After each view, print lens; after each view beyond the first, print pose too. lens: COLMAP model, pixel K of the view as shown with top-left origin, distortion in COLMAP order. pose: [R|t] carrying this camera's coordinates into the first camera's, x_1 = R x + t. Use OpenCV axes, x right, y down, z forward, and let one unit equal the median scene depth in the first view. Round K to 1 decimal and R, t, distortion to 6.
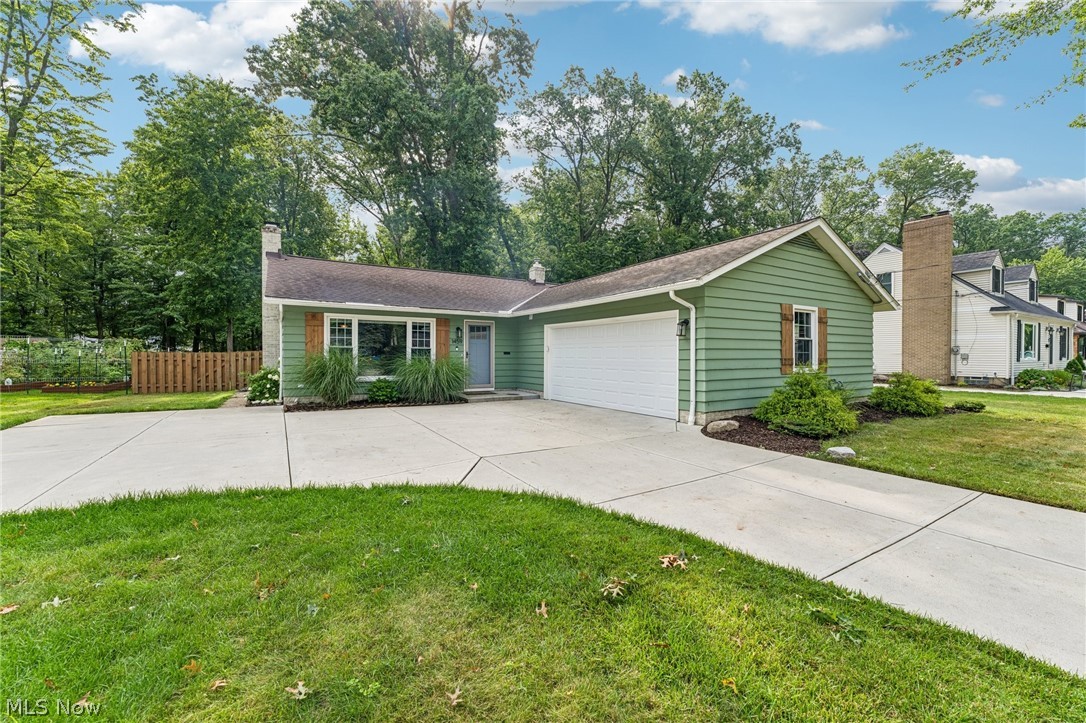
lens RADIAL K [[435.4, 0, 545.5], [0, 435.4, 359.6], [0, 0, 1]] dist [-0.001497, -0.000081]
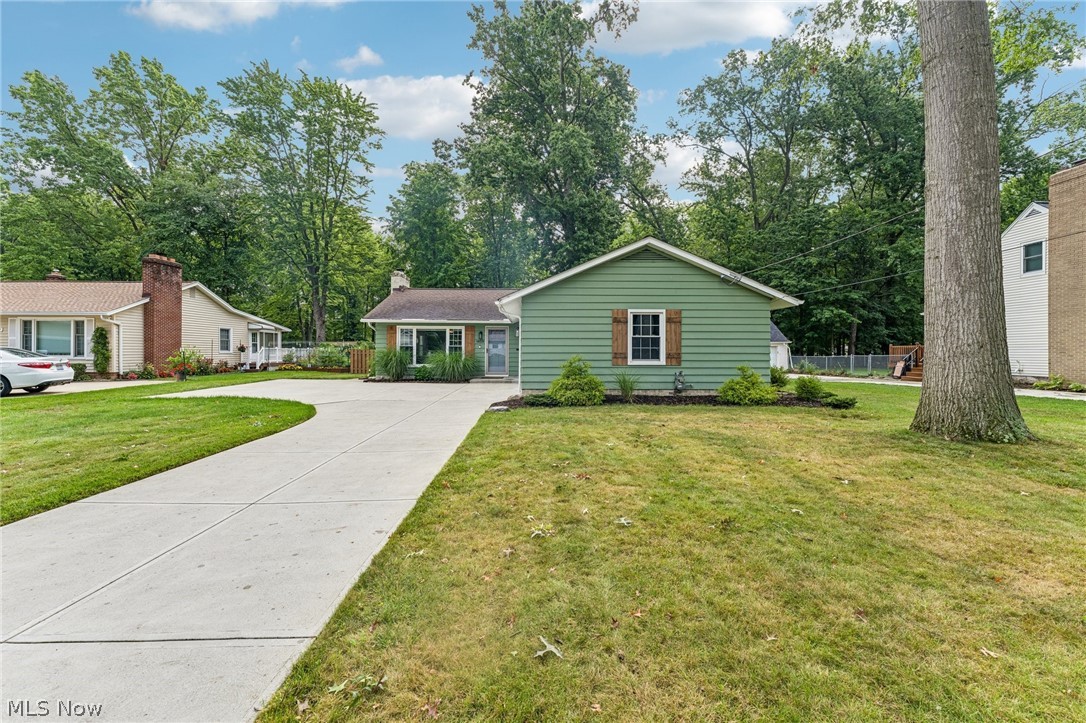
lens RADIAL K [[435.4, 0, 540.0], [0, 435.4, 355.3], [0, 0, 1]] dist [-0.001497, -0.000081]
pose [[0.860538, 0.003787, -0.509372, 0.723593], [-0.005879, 0.999980, -0.002499, 0.006964], [0.509352, 0.005145, 0.860543, -0.143179]]
